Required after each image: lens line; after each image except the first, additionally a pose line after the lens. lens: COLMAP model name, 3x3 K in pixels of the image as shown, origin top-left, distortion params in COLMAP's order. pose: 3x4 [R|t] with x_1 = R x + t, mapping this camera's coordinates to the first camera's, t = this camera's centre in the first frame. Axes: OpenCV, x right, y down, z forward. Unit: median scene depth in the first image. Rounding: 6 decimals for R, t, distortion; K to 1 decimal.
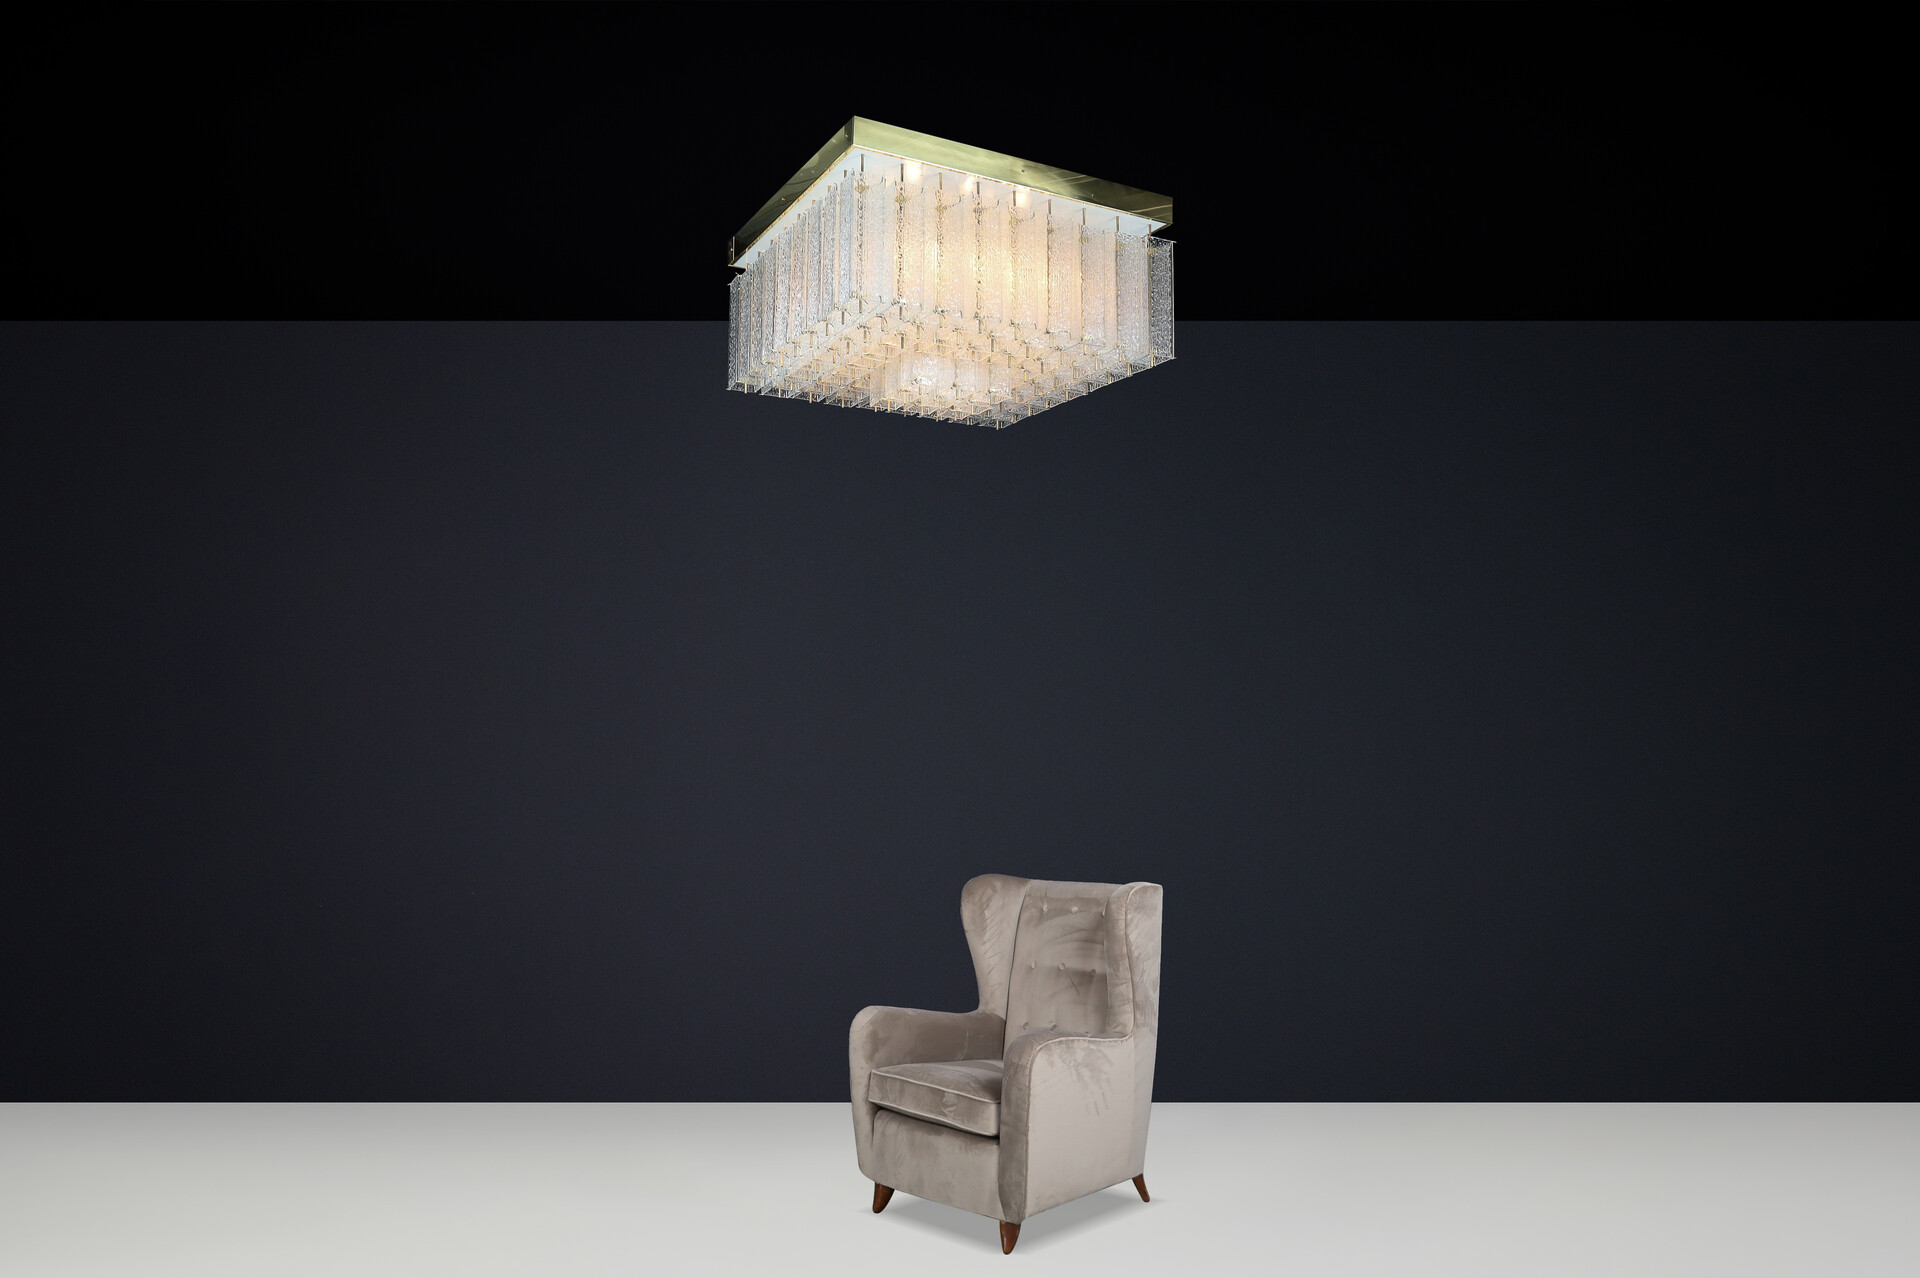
lens RADIAL K [[1443.9, 0, 960.0], [0, 1443.9, 639.0], [0, 0, 1]] dist [-0.006013, -0.002047]
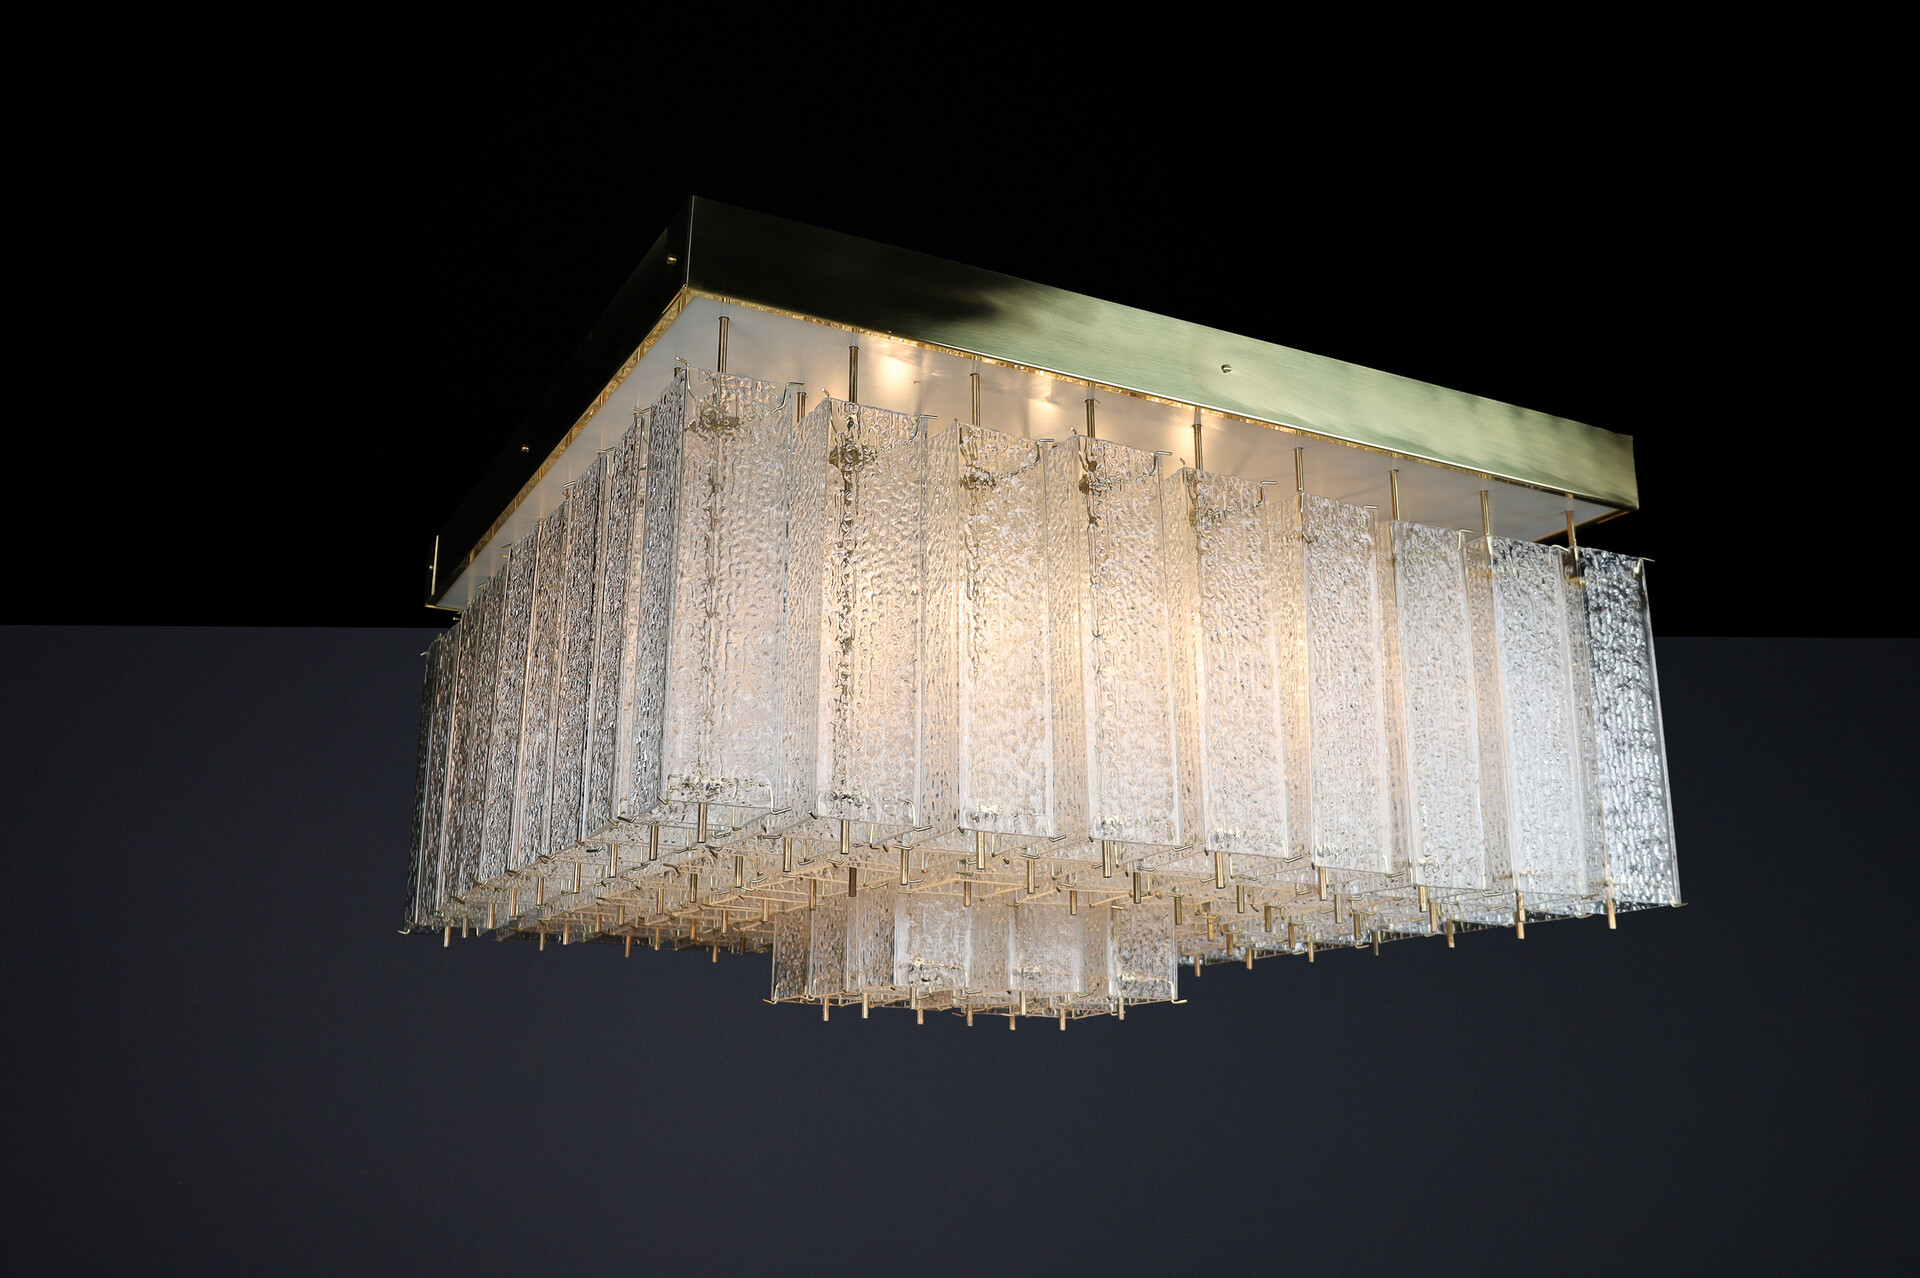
lens RADIAL K [[1443.9, 0, 960.0], [0, 1443.9, 639.0], [0, 0, 1]] dist [-0.006013, -0.002047]
pose [[0.999986, -0.003282, -0.004072, -0.014871], [0.002774, 0.992868, -0.119190, -0.213754], [0.004434, 0.119177, 0.992863, 0.649997]]
